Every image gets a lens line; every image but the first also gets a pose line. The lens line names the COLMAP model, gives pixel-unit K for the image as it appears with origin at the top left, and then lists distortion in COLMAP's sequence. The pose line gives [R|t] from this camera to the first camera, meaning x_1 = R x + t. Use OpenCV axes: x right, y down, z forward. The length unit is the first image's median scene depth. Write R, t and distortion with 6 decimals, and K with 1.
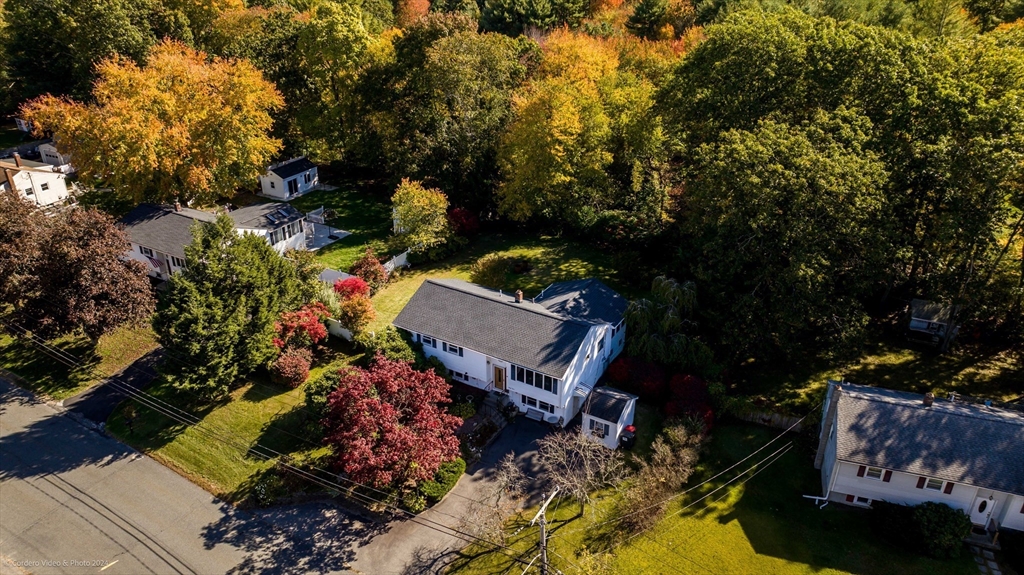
lens RADIAL K [[714.8, 0, 506.6], [0, 714.8, 285.7], [0, 0, 1]] dist [-0.000688, 0.004331]
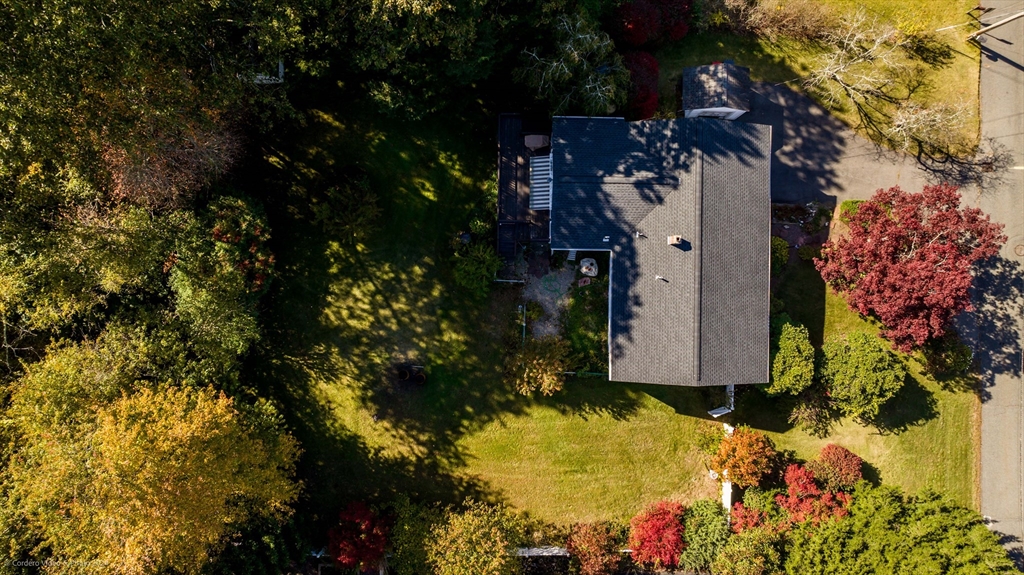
lens RADIAL K [[714.8, 0, 506.6], [0, 714.8, 285.7], [0, 0, 1]] dist [-0.000688, 0.004331]
pose [[-0.501684, -0.865033, -0.005549, 0.085193], [0.380568, -0.226466, 0.896594, -0.896174], [-0.776840, 0.447695, 0.442818, 1.078680]]
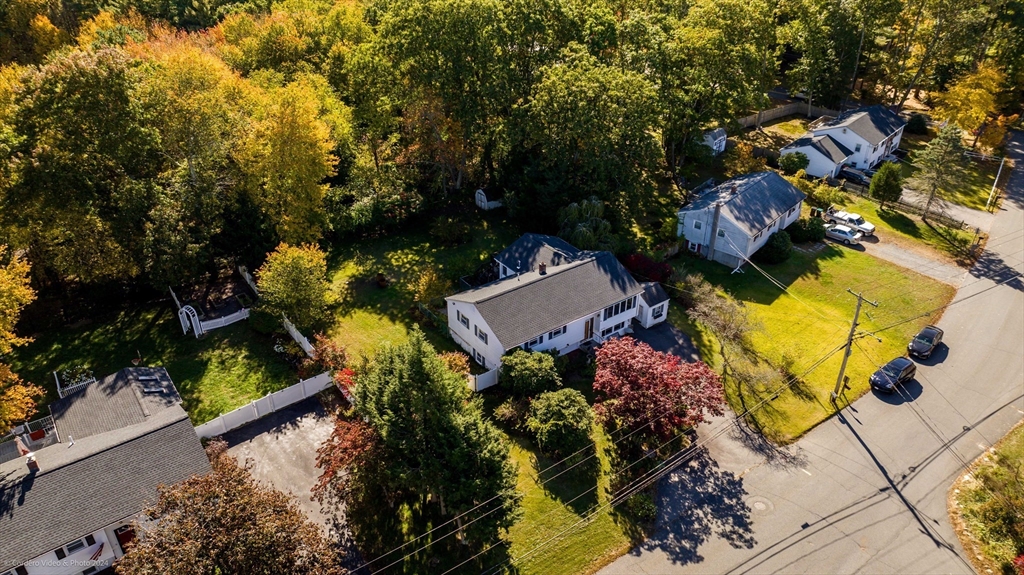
lens RADIAL K [[714.8, 0, 506.6], [0, 714.8, 285.7], [0, 0, 1]] dist [-0.000688, 0.004331]
pose [[0.402460, -0.477042, 0.781317, -1.153243], [0.417043, 0.855322, 0.307407, -0.423767], [-0.814924, 0.202124, 0.543180, 0.568422]]
